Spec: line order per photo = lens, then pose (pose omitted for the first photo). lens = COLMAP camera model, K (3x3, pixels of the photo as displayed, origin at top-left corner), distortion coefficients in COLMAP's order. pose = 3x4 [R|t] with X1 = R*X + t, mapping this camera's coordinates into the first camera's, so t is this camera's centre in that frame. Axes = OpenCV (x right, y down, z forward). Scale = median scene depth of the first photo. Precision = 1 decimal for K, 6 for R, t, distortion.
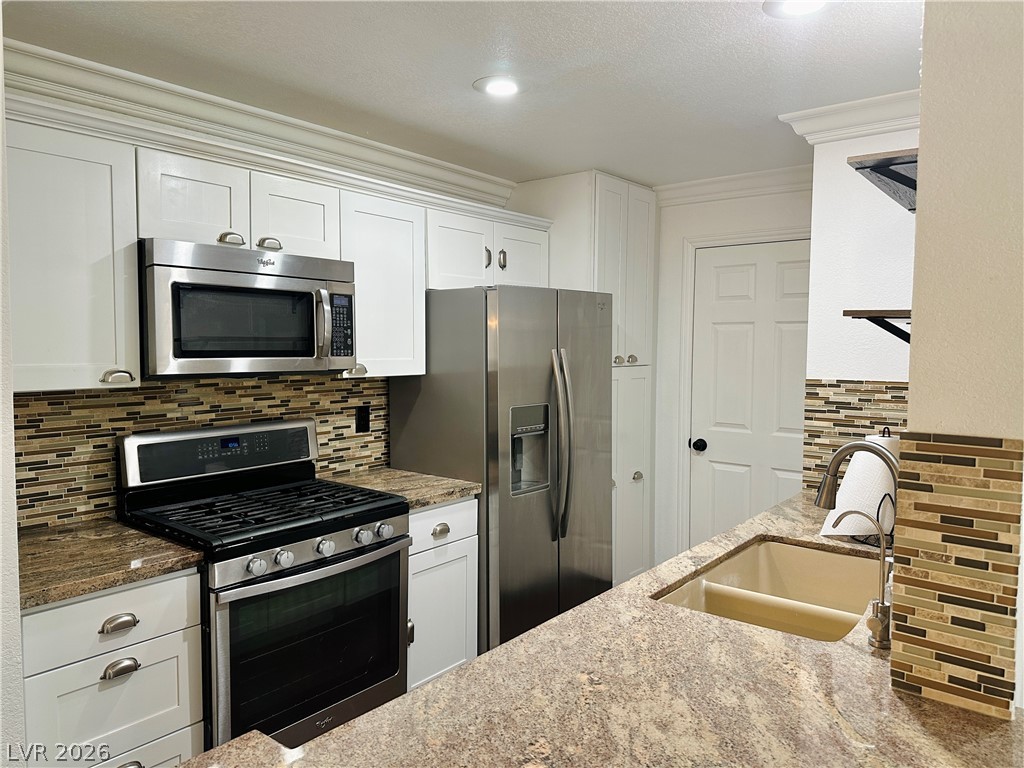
lens RADIAL K [[717.2, 0, 511.6], [0, 717.2, 384.7], [0, 0, 1]] dist [0.049359, -0.057843]
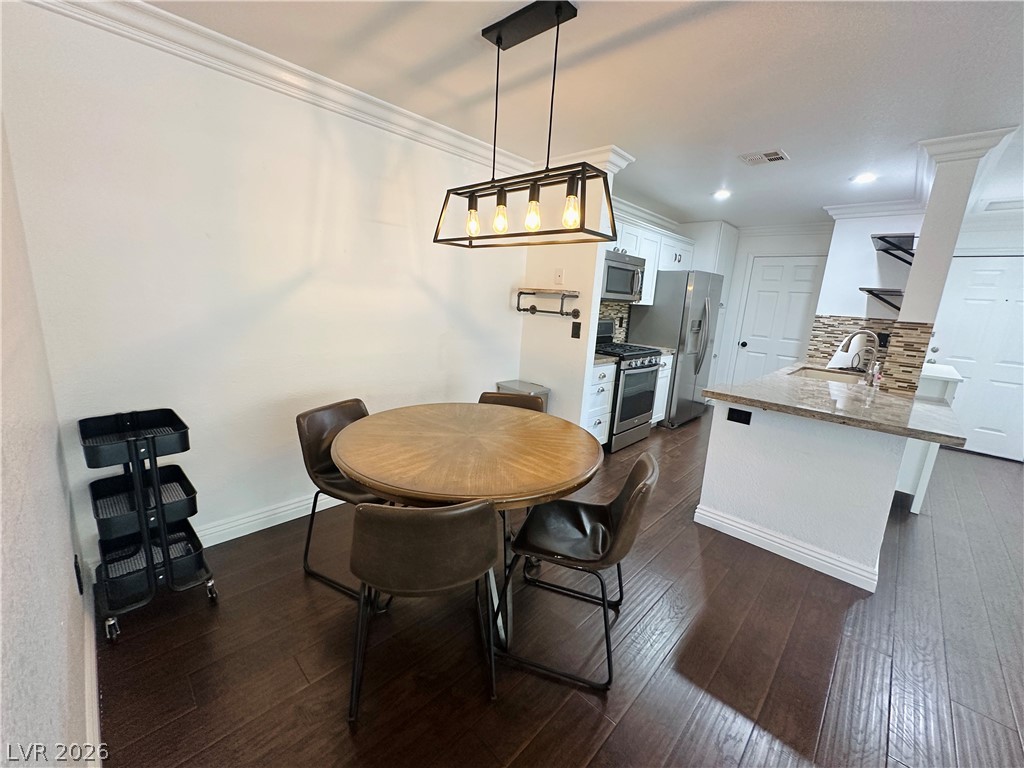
lens RADIAL K [[409.5, 0, 513.6], [0, 409.5, 383.3], [0, 0, 1]] dist [-0.002627, 0.001096]
pose [[0.994937, 0.069404, -0.072682, -0.586161], [-0.057954, 0.987099, 0.149252, 0.085360], [0.082103, -0.144284, 0.986124, -0.602627]]
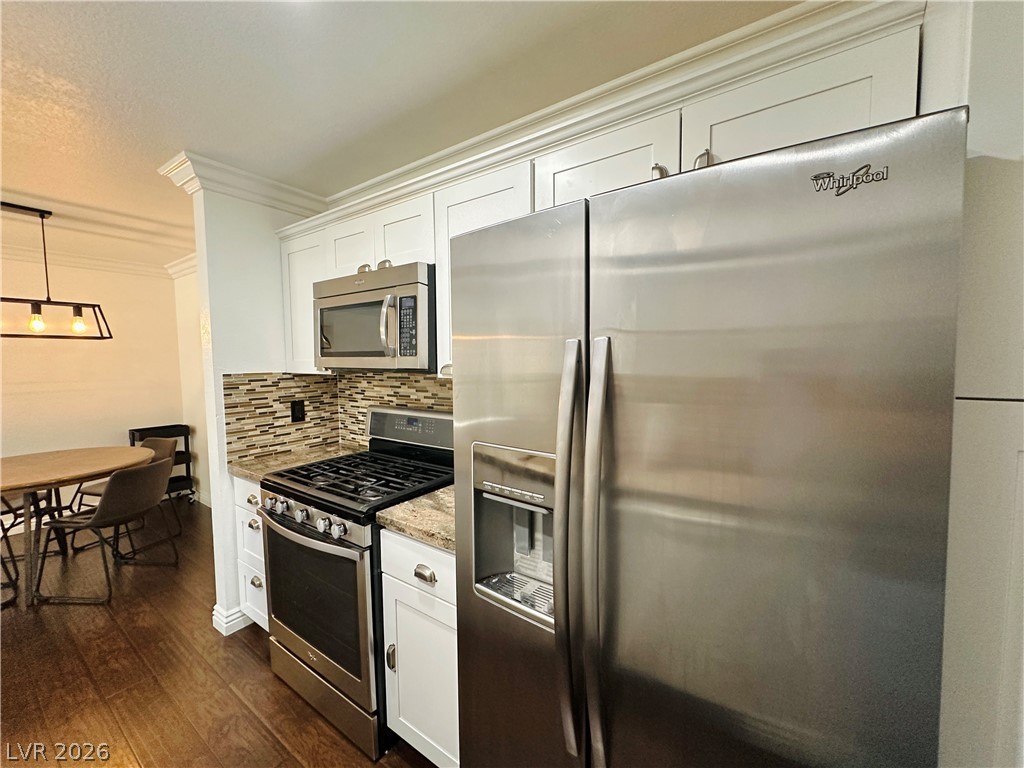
lens RADIAL K [[409.5, 0, 519.5], [0, 409.5, 385.9], [0, 0, 1]] dist [-0.002627, 0.001096]
pose [[0.064543, 0.060512, -0.996079, 0.382844], [-0.054526, 0.996883, 0.057027, -0.040657], [0.996424, 0.050632, 0.067641, 1.165611]]
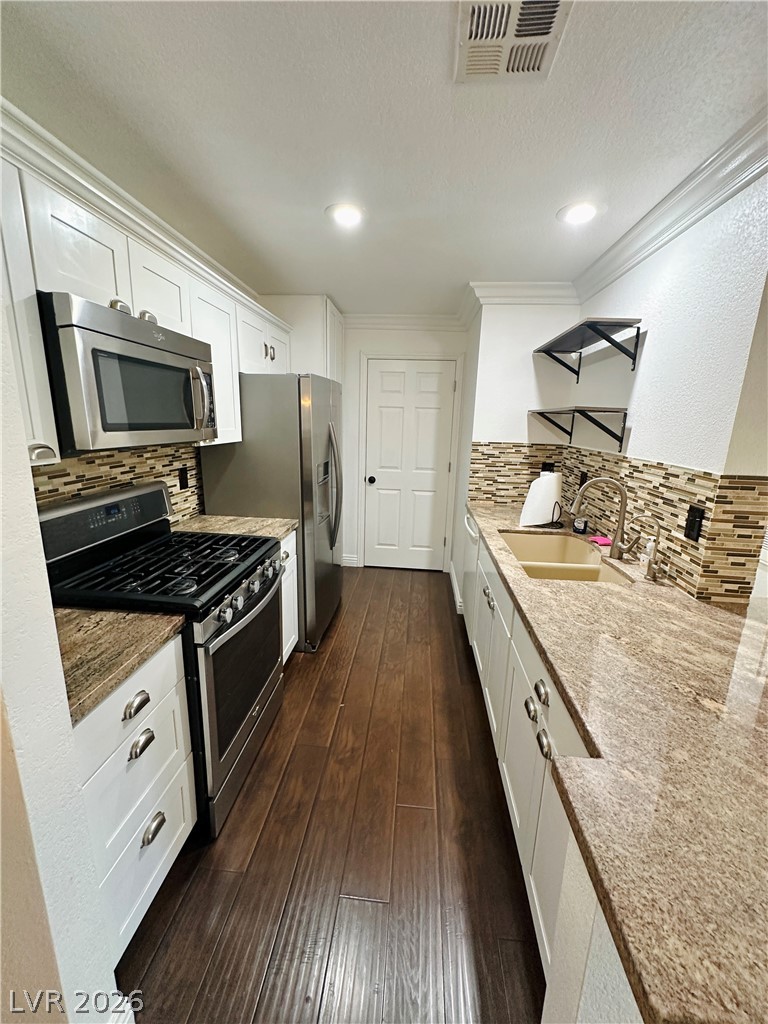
lens RADIAL K [[409.5, 0, 385.5], [0, 409.5, 512.0], [0, 0, 1]] dist [-0.002627, 0.001096]
pose [[0.829129, -0.108033, 0.548520, -0.394411], [0.011121, 0.984144, 0.177020, -0.020119], [-0.558946, -0.140673, 0.817184, 0.281466]]
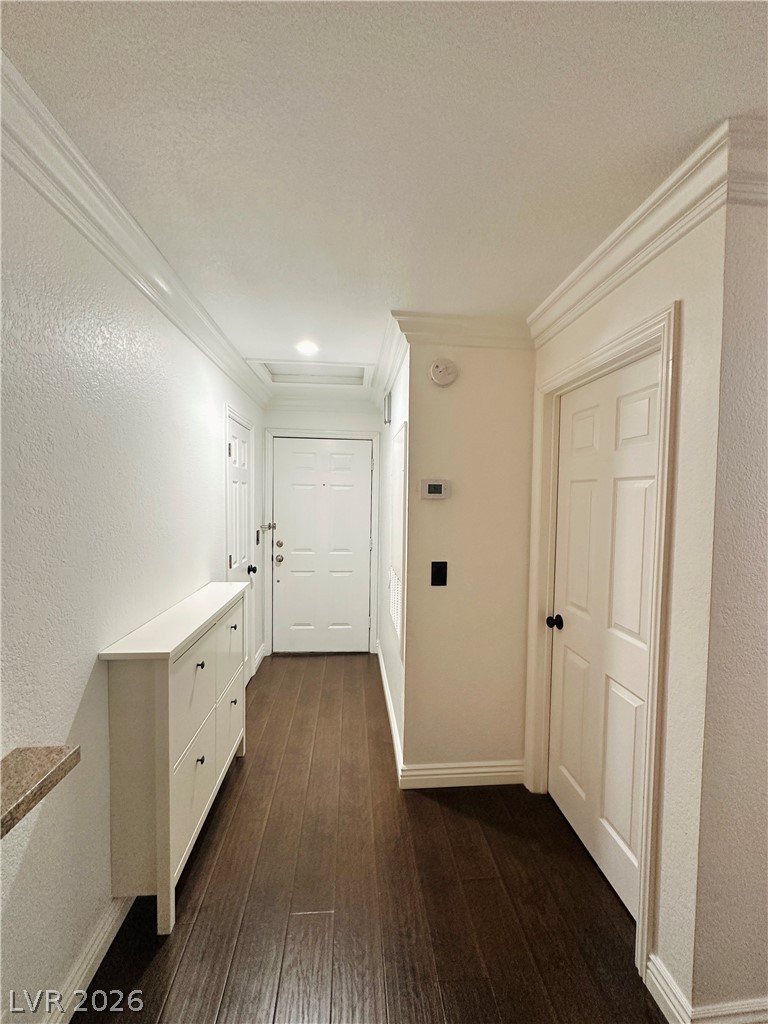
lens RADIAL K [[409.5, 0, 381.5], [0, 409.5, 515.2], [0, 0, 1]] dist [-0.002627, 0.001096]
pose [[0.725214, -0.033365, 0.687715, 0.307389], [0.036304, 0.999289, 0.010197, -0.003244], [-0.687566, 0.017572, 0.725909, -0.048489]]
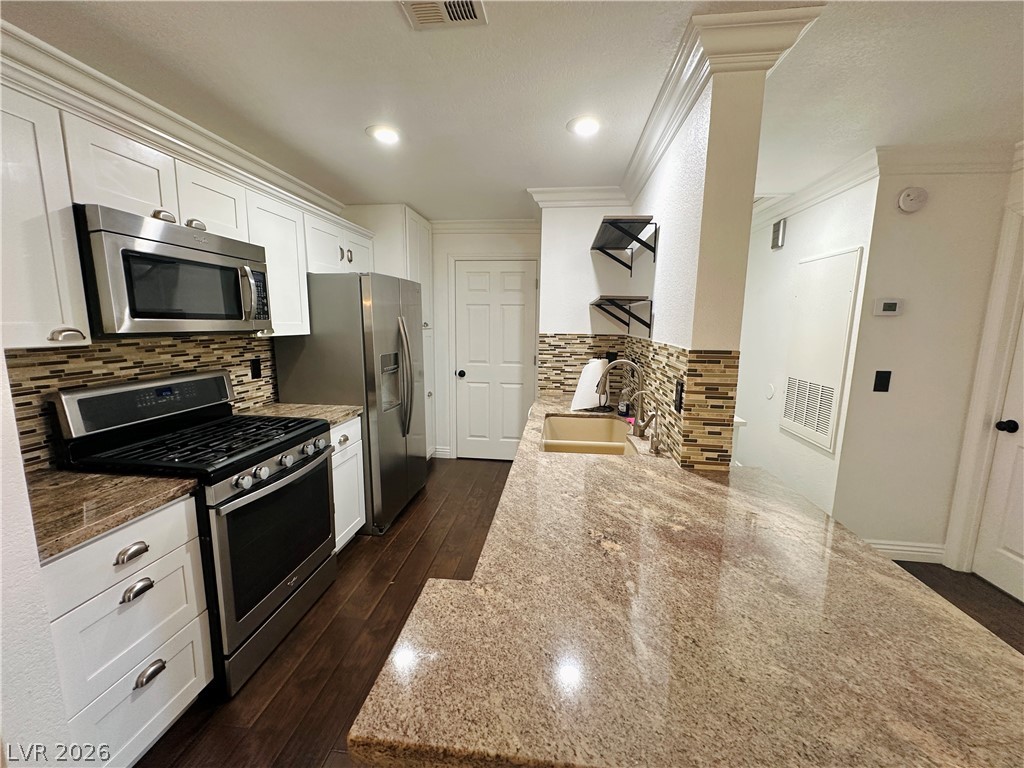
lens RADIAL K [[409.5, 0, 512.6], [0, 409.5, 383.3], [0, 0, 1]] dist [-0.002627, 0.001096]
pose [[0.847283, -0.075871, 0.525694, -0.259319], [0.026019, 0.994486, 0.101594, 0.012315], [-0.530503, -0.072401, 0.844585, 0.119117]]
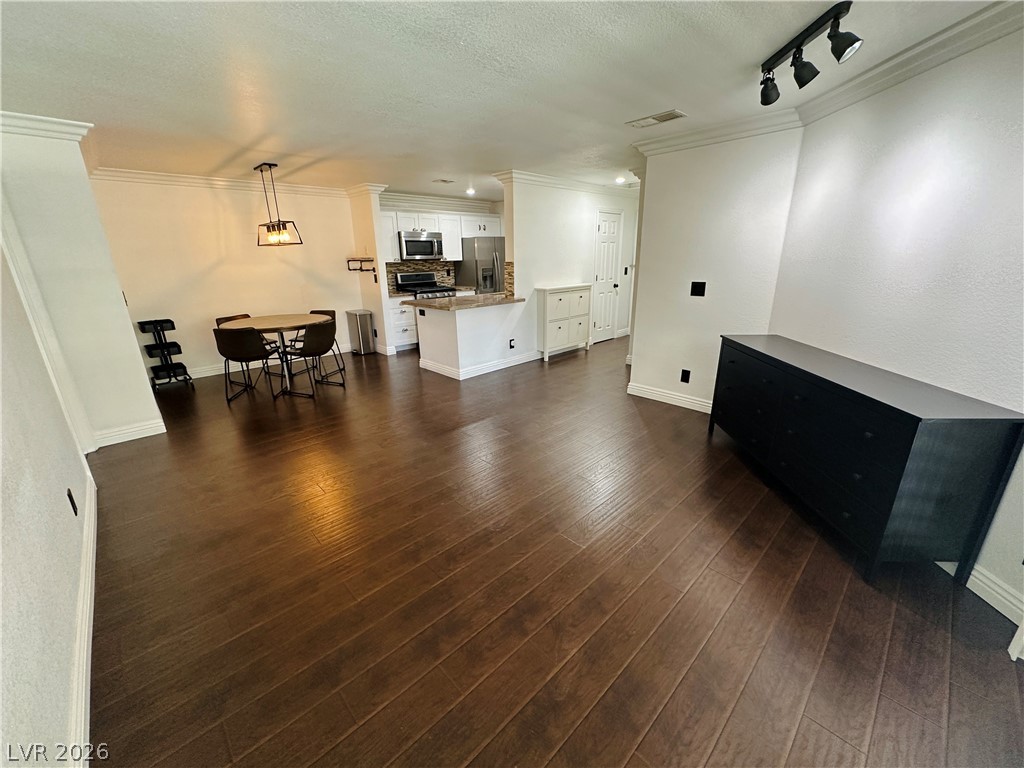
lens RADIAL K [[409.5, 0, 511.6], [0, 409.5, 383.0], [0, 0, 1]] dist [-0.002627, 0.001096]
pose [[0.991100, 0.019185, -0.131731, 0.567058], [0.013442, 0.970080, 0.242415, 0.121627], [0.132441, -0.242028, 0.961188, -1.611017]]
